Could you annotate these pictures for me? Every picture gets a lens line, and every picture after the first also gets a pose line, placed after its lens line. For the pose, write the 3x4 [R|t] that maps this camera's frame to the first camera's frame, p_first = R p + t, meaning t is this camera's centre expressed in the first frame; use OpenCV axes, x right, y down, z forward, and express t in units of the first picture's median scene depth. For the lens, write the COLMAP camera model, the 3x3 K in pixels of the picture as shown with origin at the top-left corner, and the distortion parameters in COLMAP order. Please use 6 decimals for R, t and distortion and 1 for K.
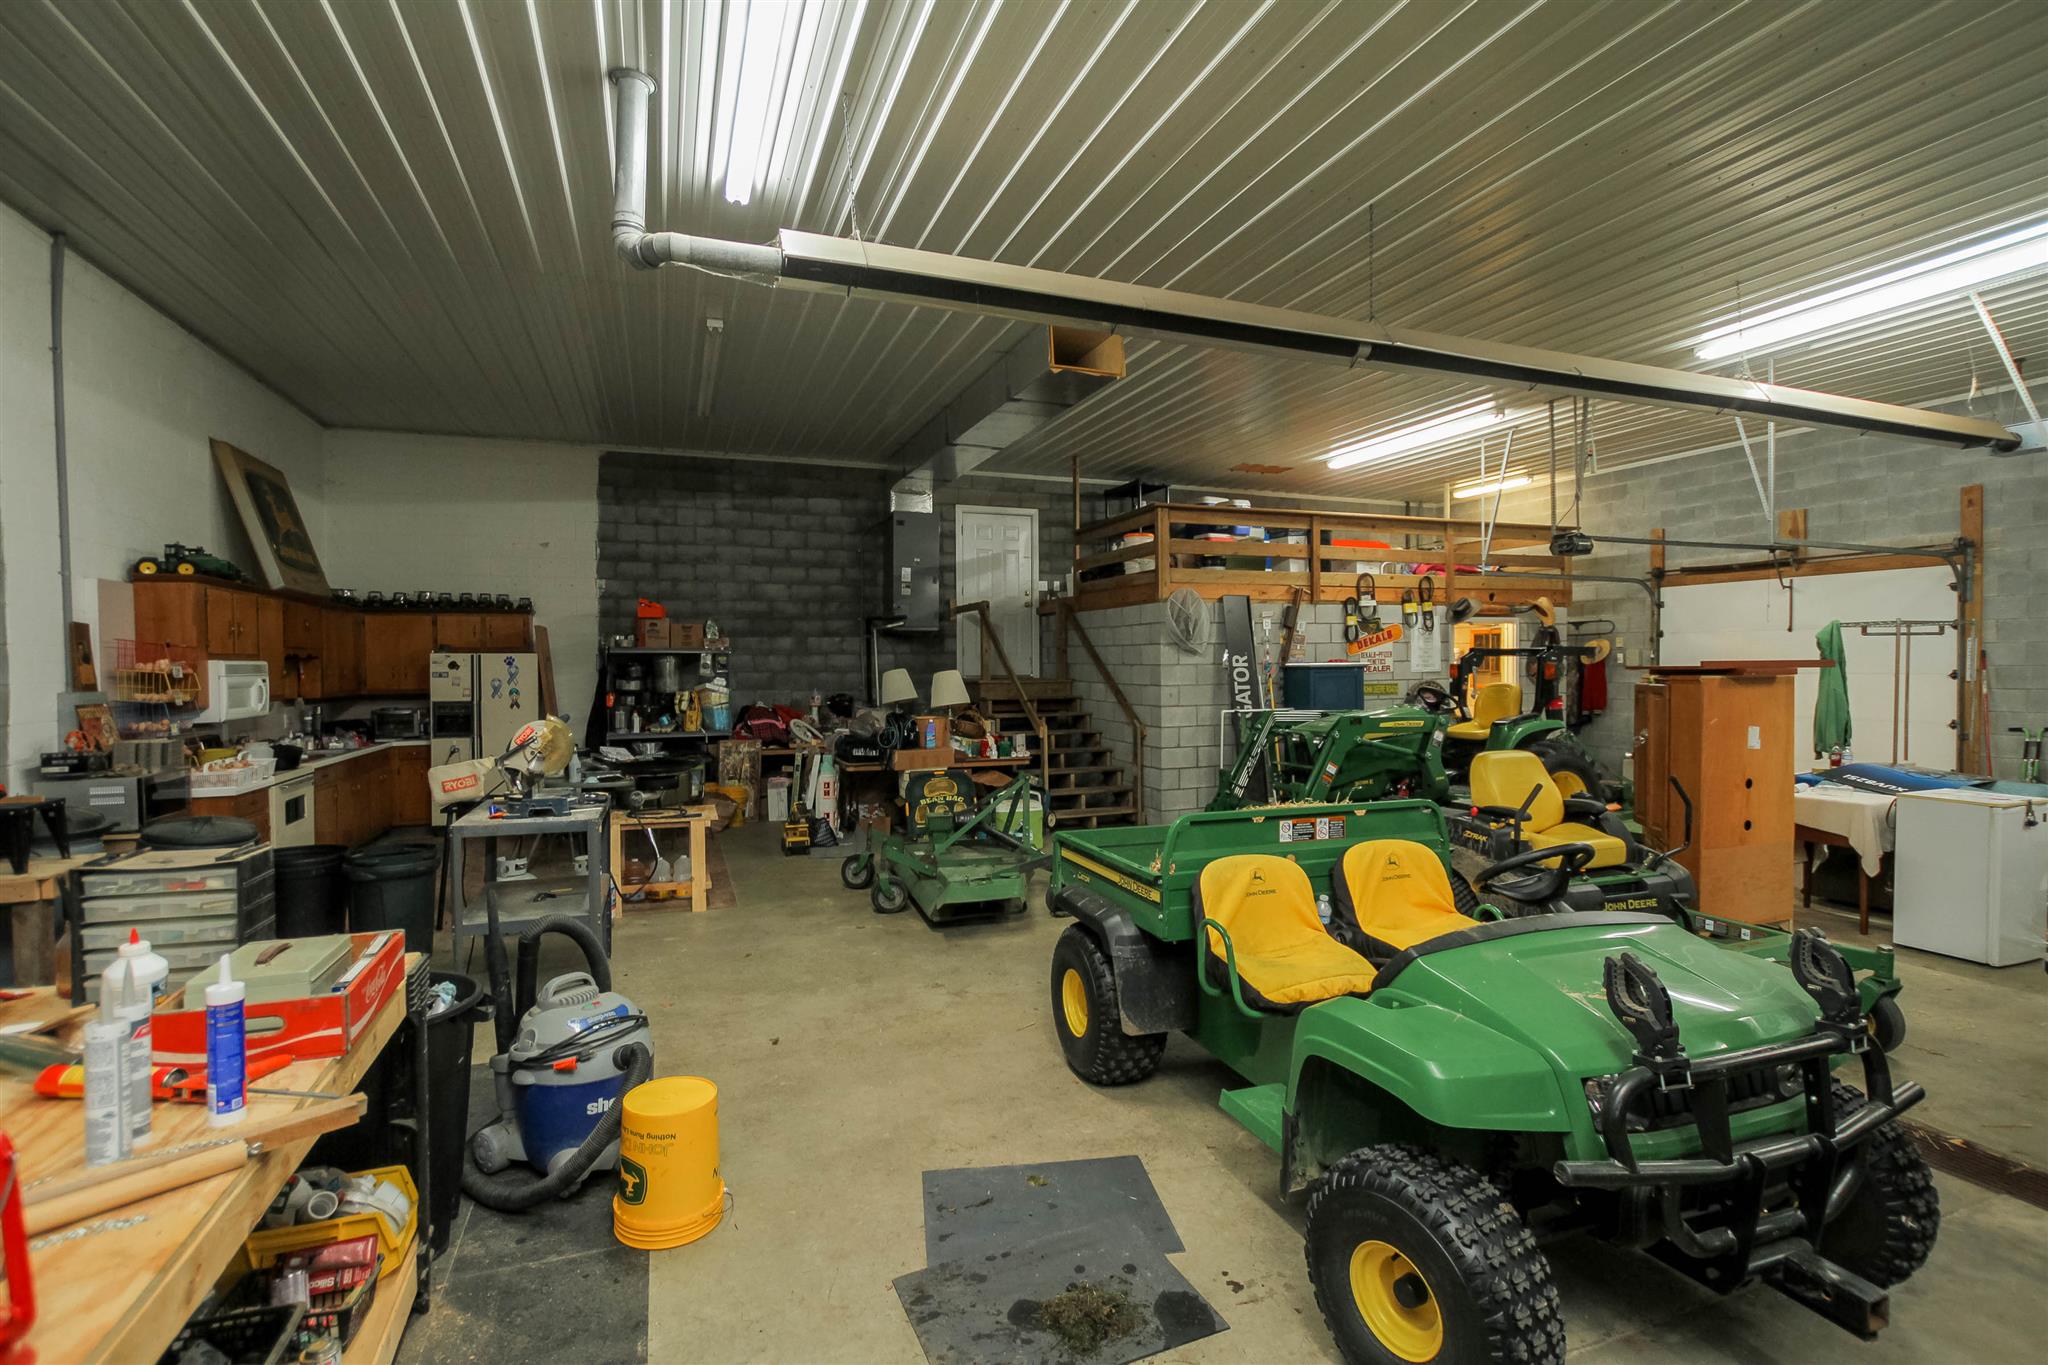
lens RADIAL K [[954.8, 0, 1019.4], [0, 954.8, 655.0], [0, 0, 1]] dist [-0.001392, 0.000835]
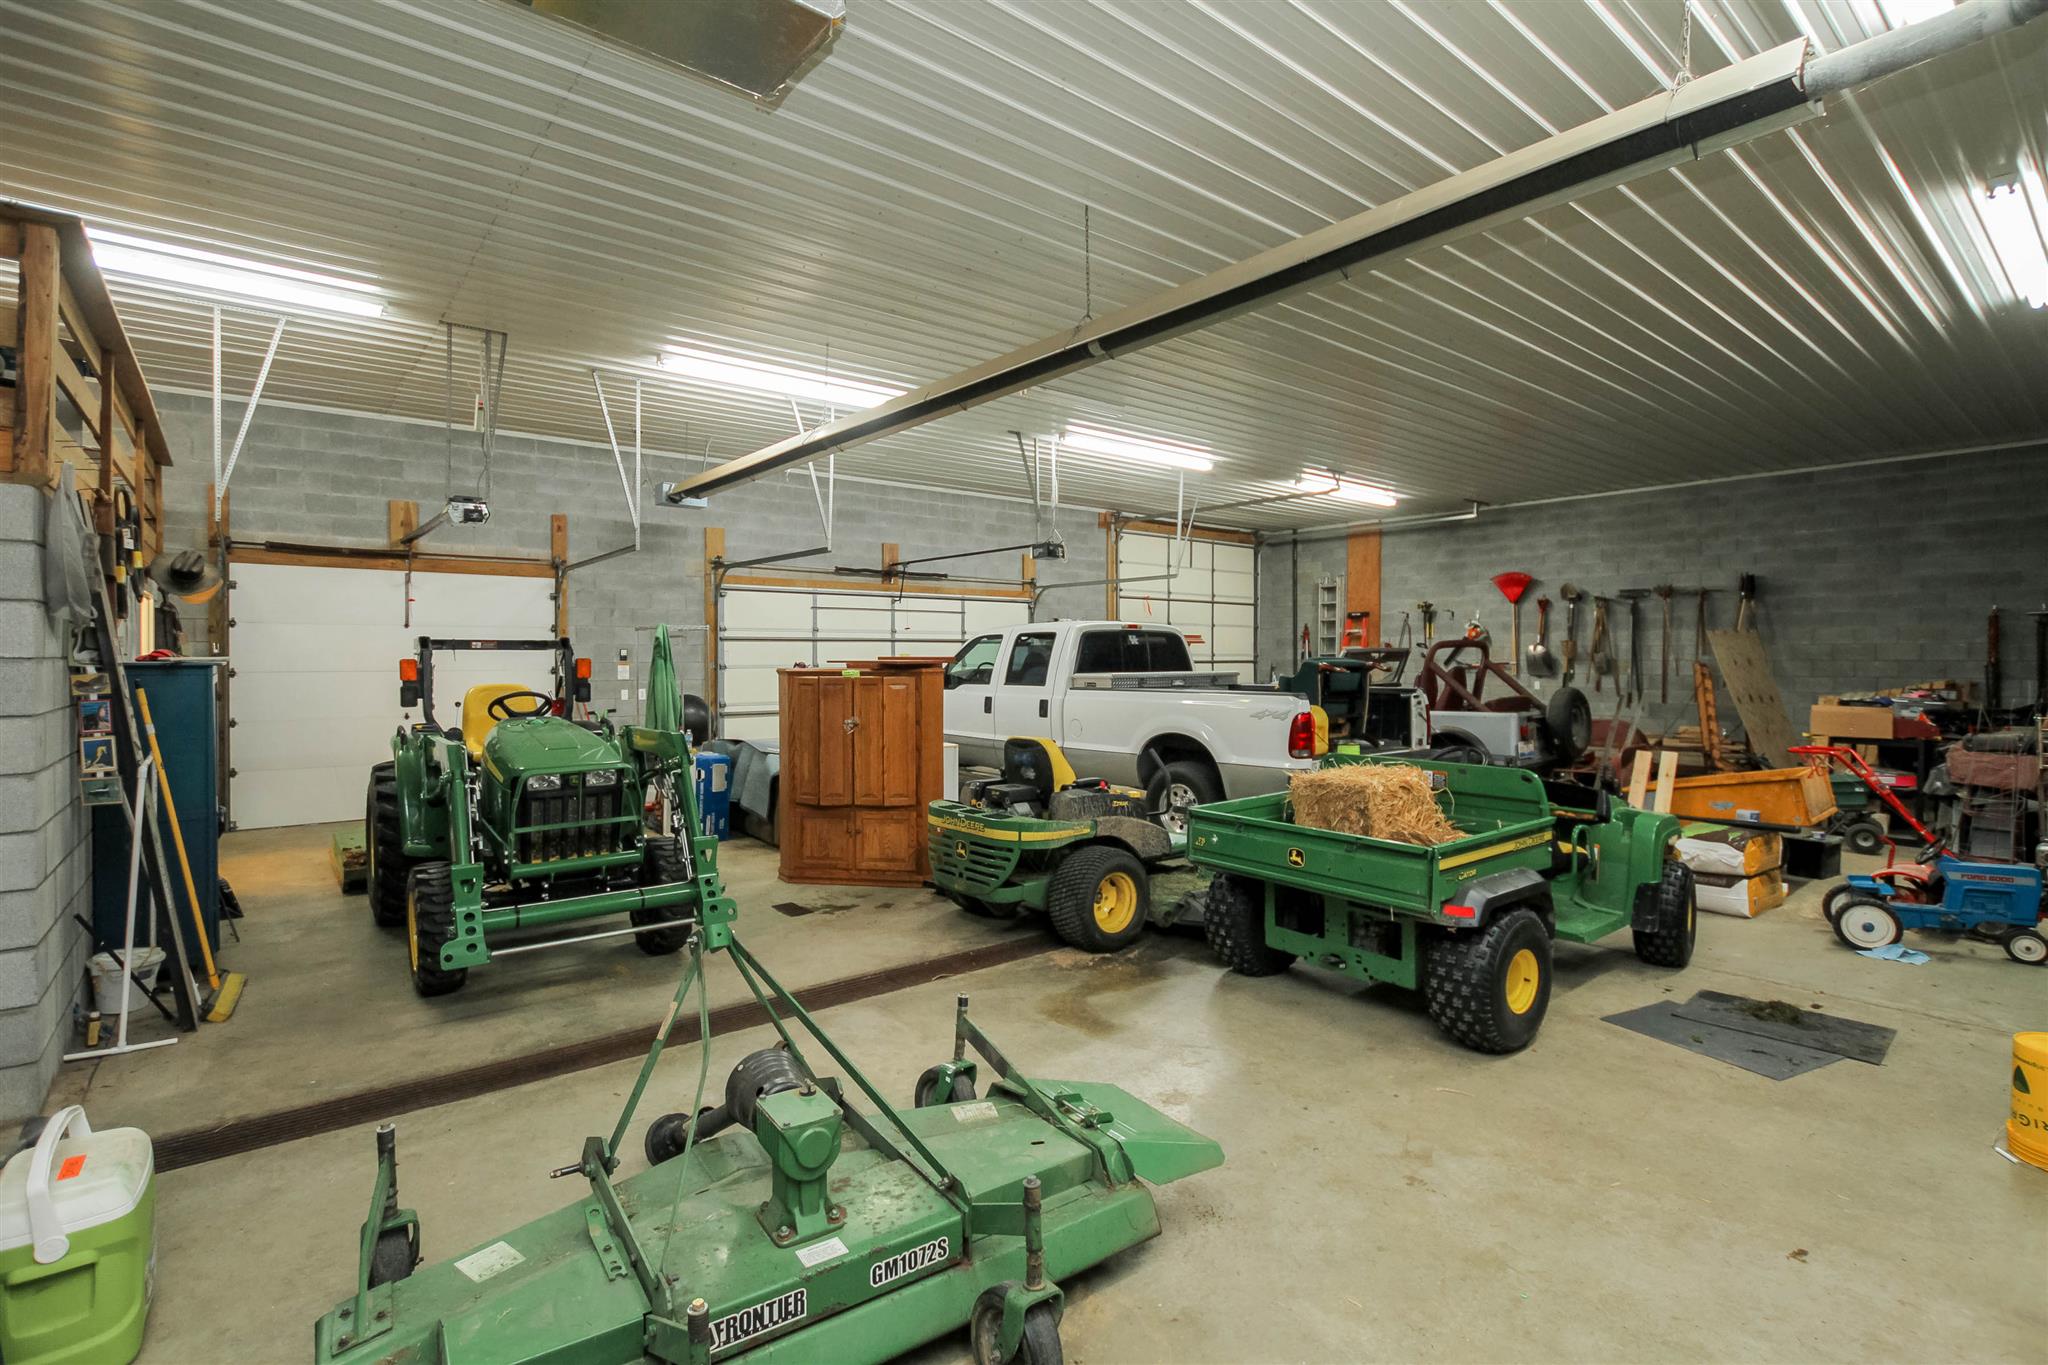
lens RADIAL K [[954.8, 0, 1019.4], [0, 954.8, 655.0], [0, 0, 1]] dist [-0.001392, 0.000835]
pose [[-0.318994, 0.006832, 0.947732, -0.344010], [-0.007208, 0.999928, -0.009634, 0.008864], [-0.947729, -0.009904, -0.318922, 0.841780]]
